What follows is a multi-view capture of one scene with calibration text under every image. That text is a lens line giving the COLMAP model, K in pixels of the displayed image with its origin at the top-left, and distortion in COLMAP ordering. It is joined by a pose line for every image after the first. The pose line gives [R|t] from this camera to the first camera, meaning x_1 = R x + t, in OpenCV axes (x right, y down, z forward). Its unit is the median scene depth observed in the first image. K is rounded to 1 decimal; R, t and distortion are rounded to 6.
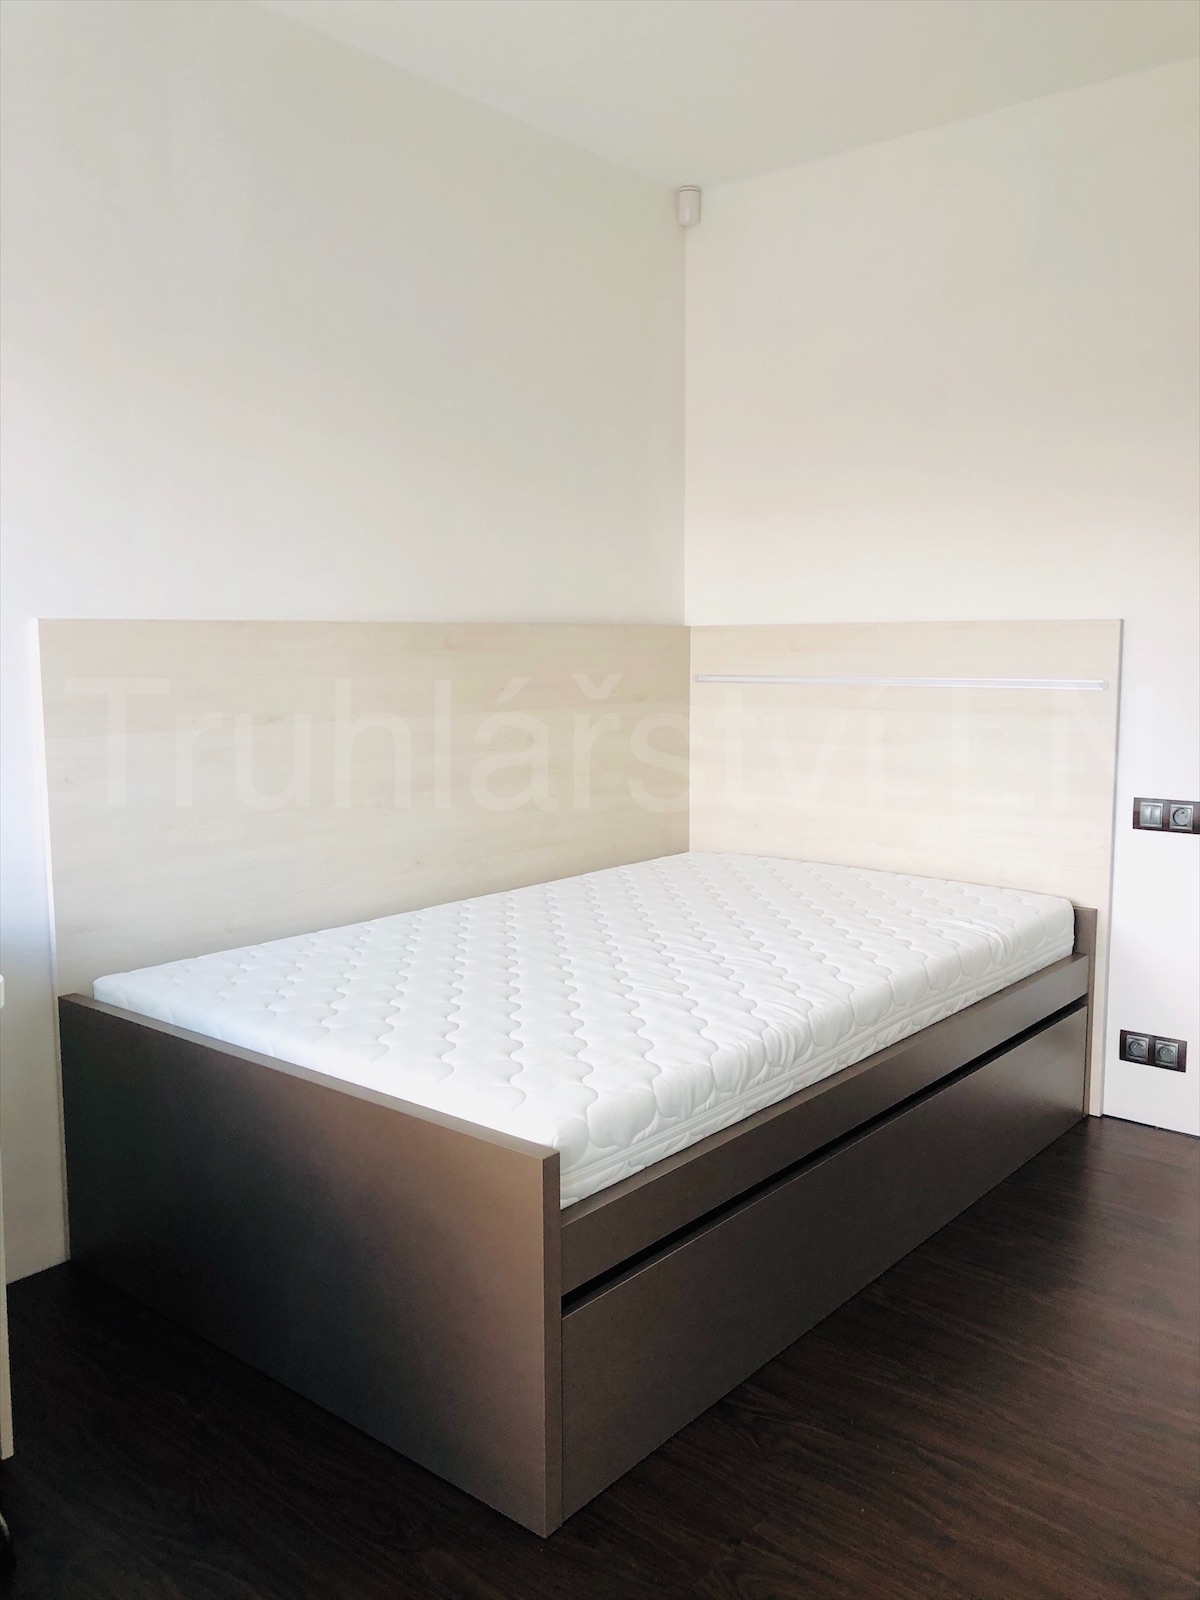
lens RADIAL K [[1303.2, 0, 608.0], [0, 1303.2, 806.1], [0, 0, 1]] dist [0.038933, -0.018694]
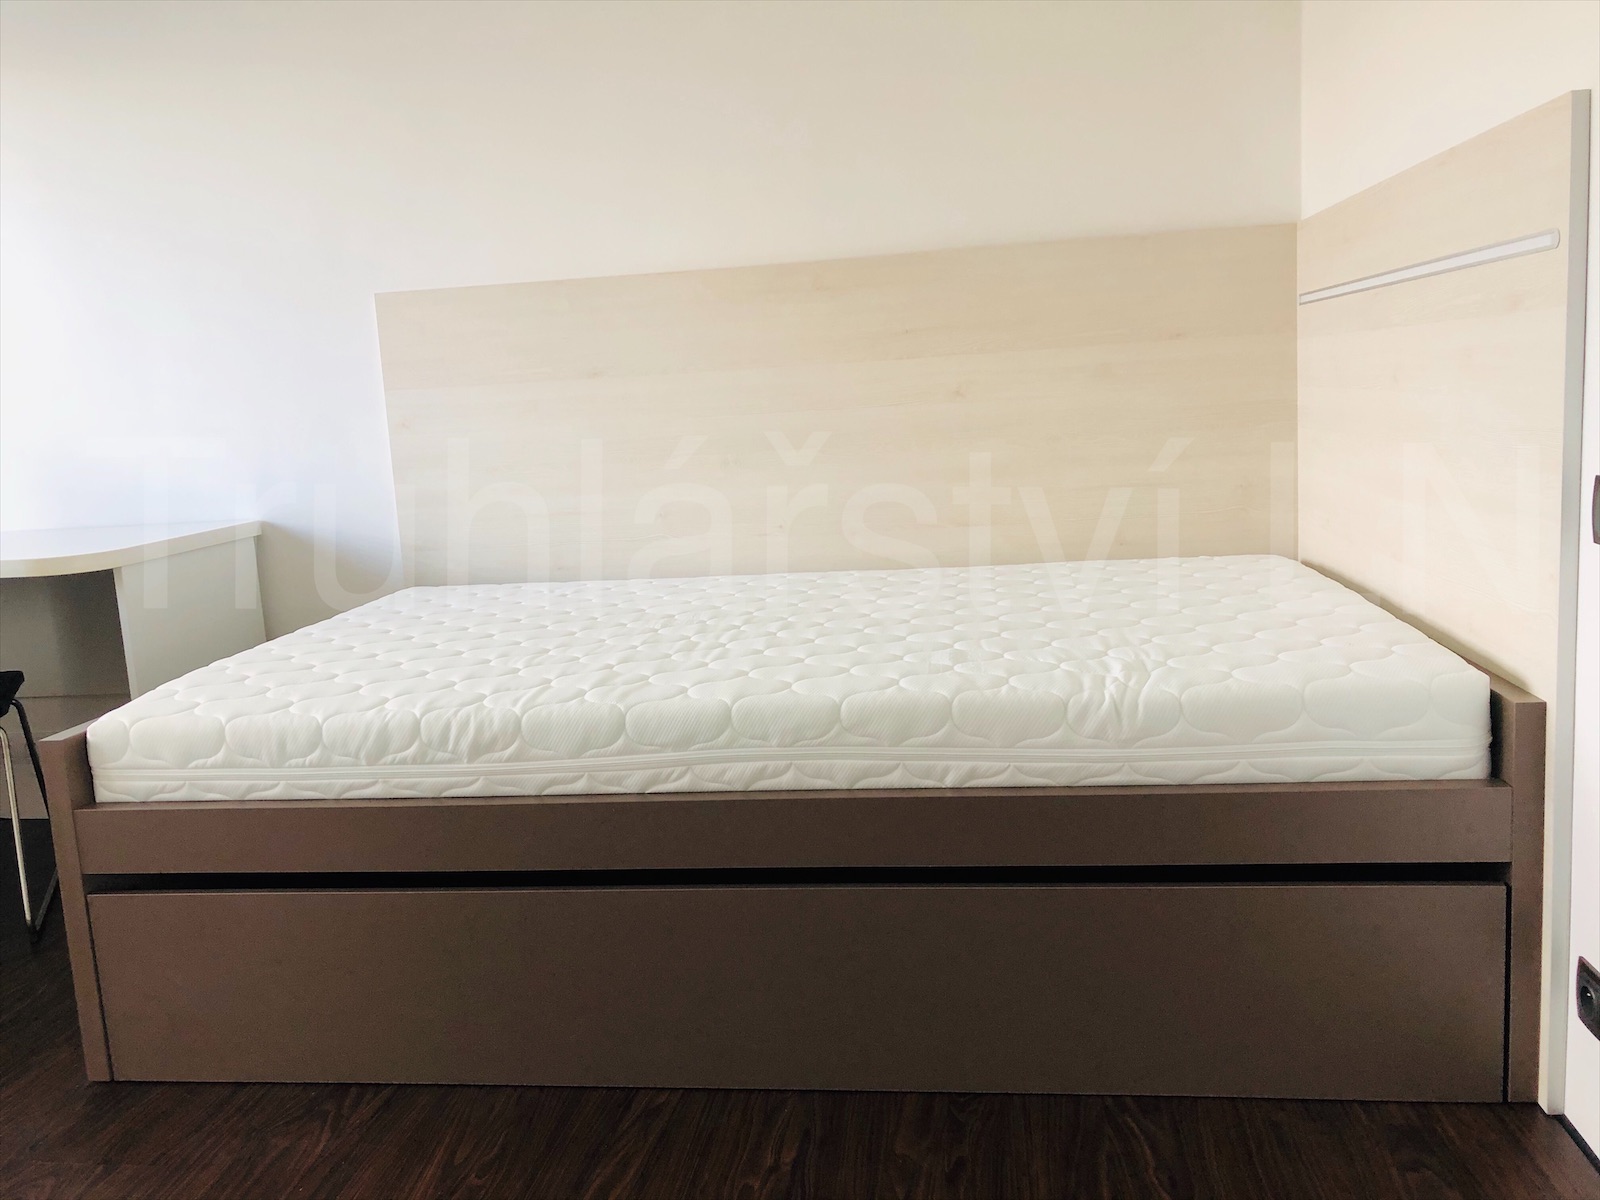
lens RADIAL K [[1303.2, 0, 799.5], [0, 1303.2, 589.2], [0, 0, 1]] dist [0.038933, -0.018694]
pose [[0.527592, 0.098646, -0.843751, 0.852790], [-0.047727, 0.995108, 0.086498, 0.009767], [0.848156, -0.005366, 0.529719, 0.668448]]
